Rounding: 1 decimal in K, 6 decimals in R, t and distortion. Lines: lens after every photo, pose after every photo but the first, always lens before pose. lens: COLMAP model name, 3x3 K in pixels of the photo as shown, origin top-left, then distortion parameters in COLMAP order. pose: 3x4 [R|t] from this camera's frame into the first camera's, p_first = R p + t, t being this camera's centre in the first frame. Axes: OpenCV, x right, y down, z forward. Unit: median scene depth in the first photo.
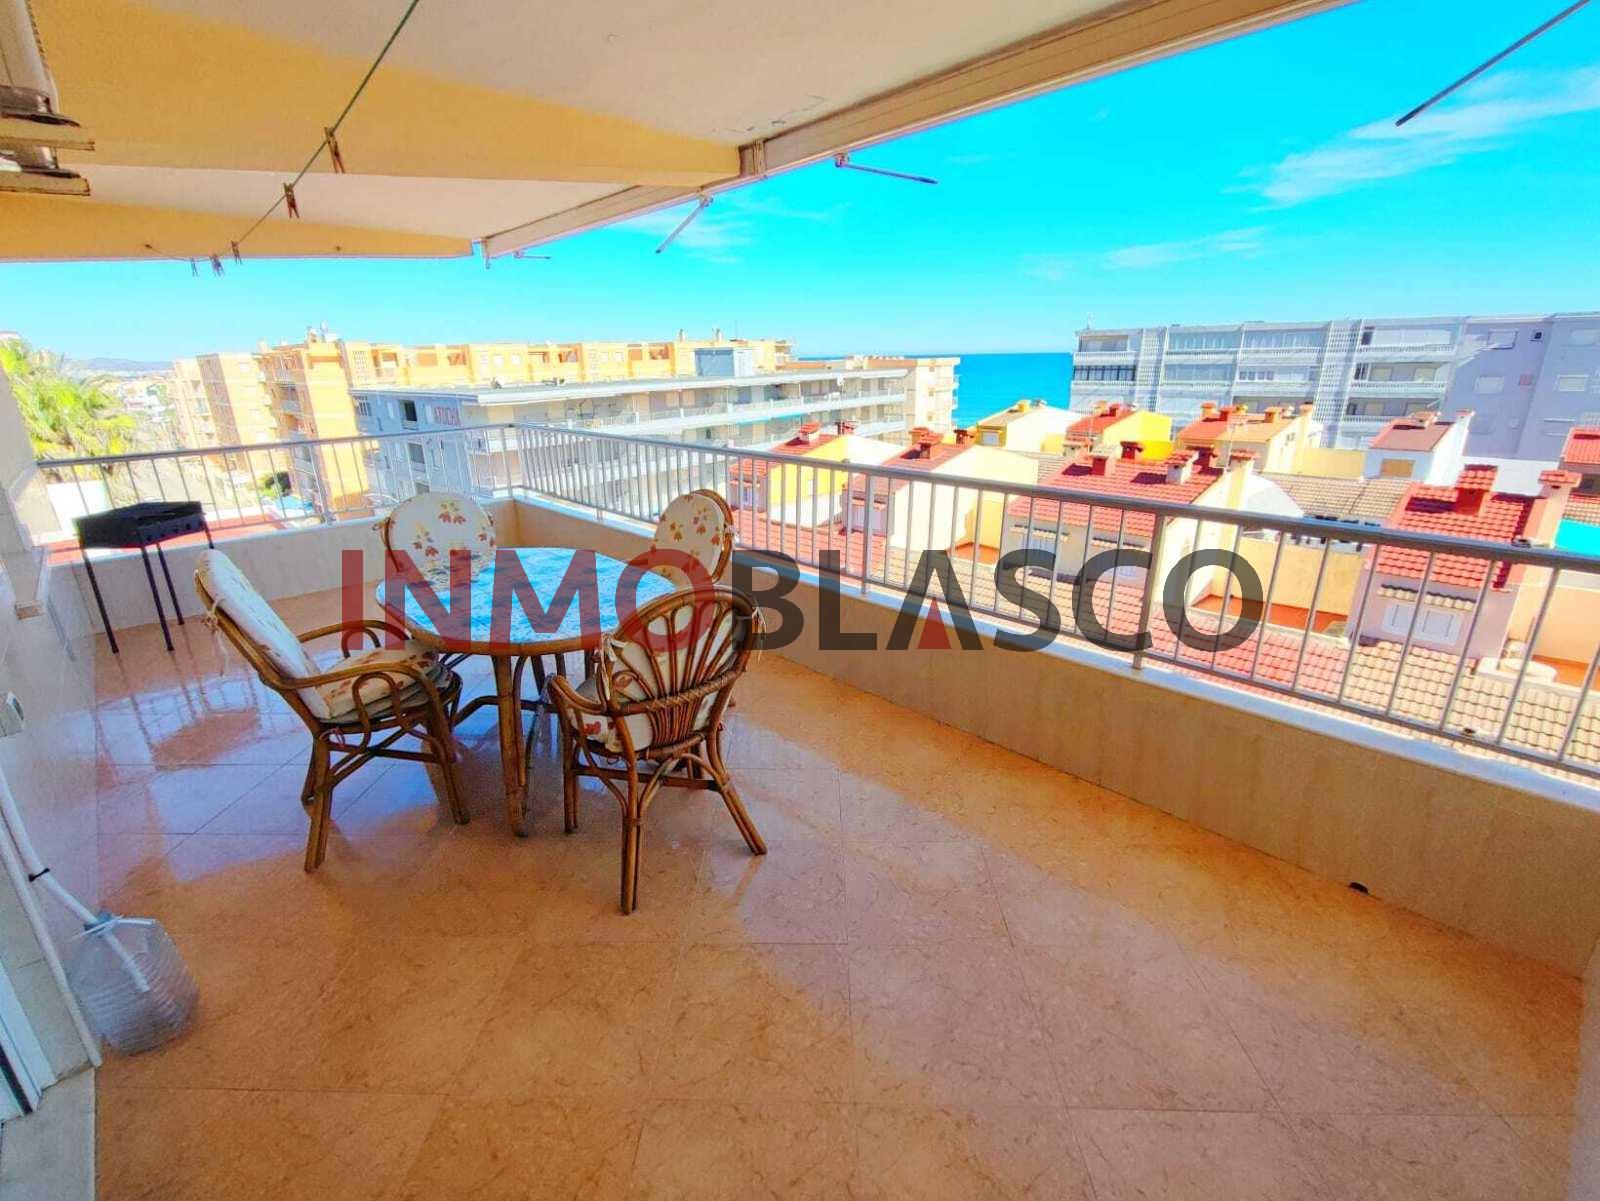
lens RADIAL K [[736.1, 0, 798.3], [0, 736.1, 570.7], [0, 0, 1]] dist [-0.014630, -0.000067]
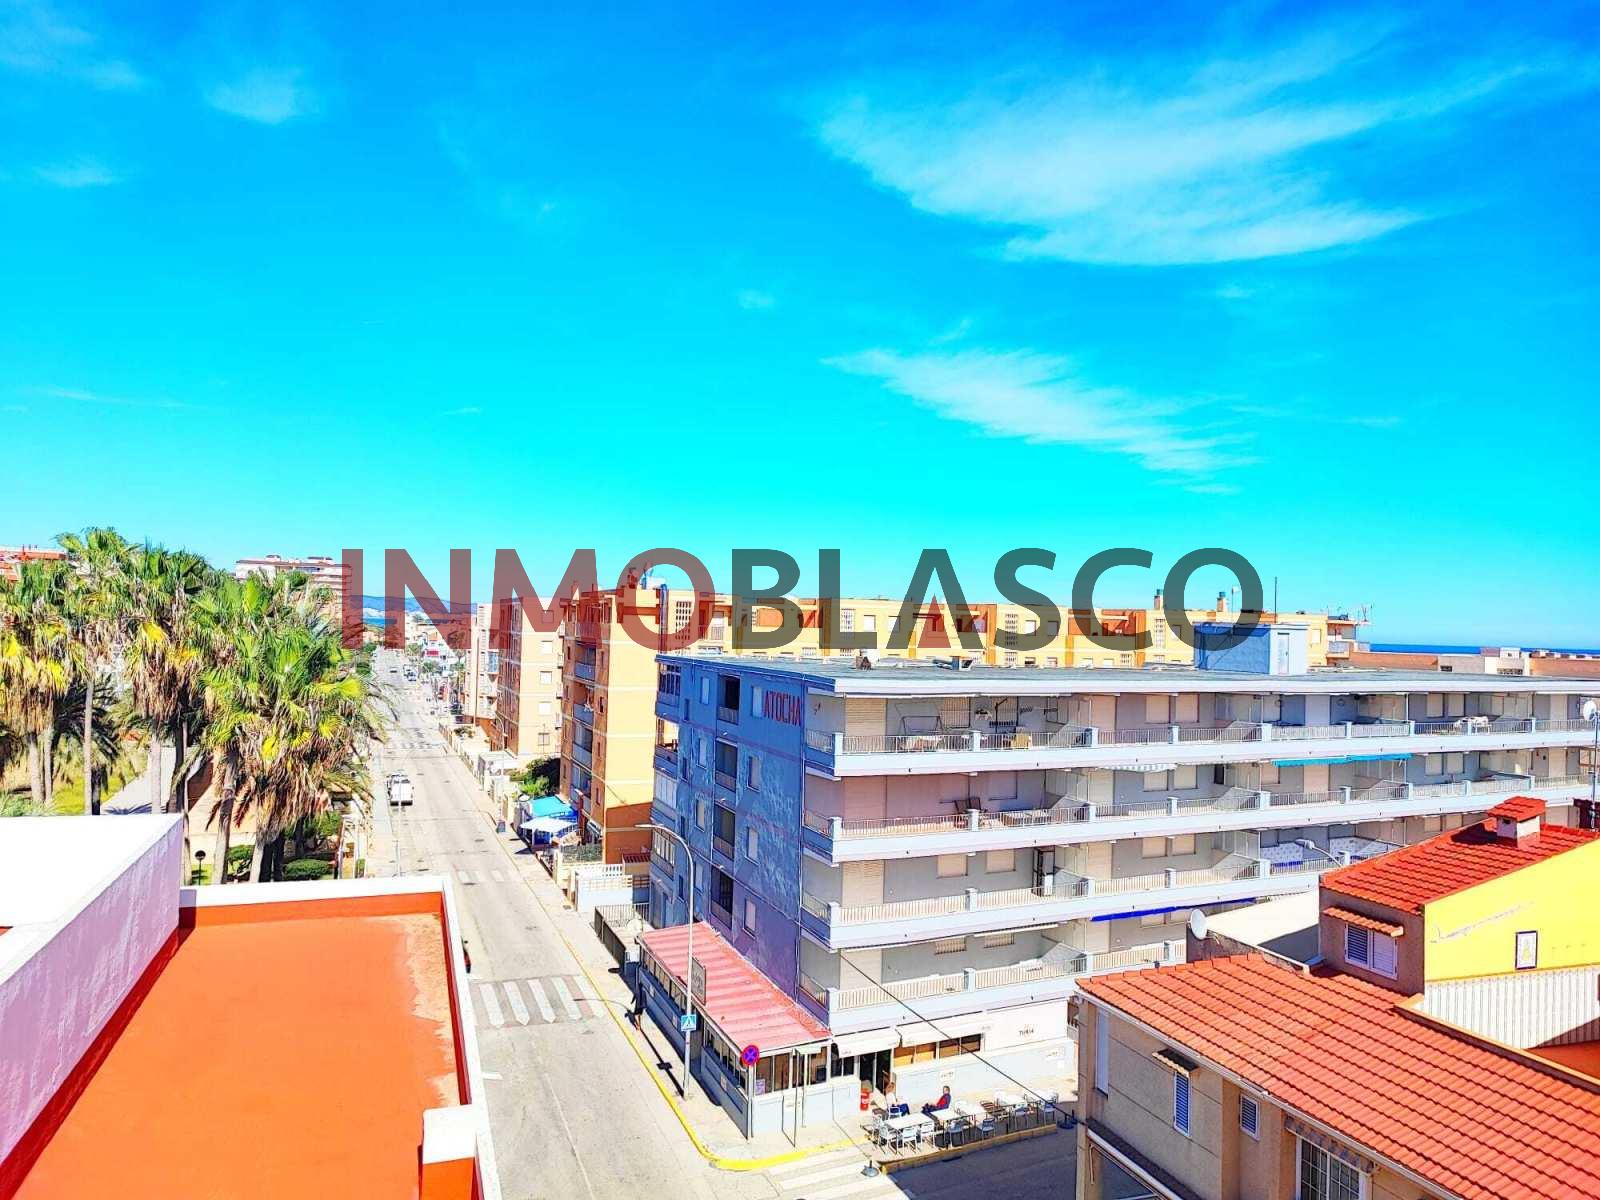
lens RADIAL K [[1123.9, 0, 794.0], [0, 1123.9, 609.4], [0, 0, 1]] dist [0.015029, -0.041179]
pose [[0.908097, 0.041054, -0.416743, -0.061867], [-0.161383, 0.952621, -0.257814, -0.037571], [0.386414, 0.301376, 0.871698, 0.120560]]
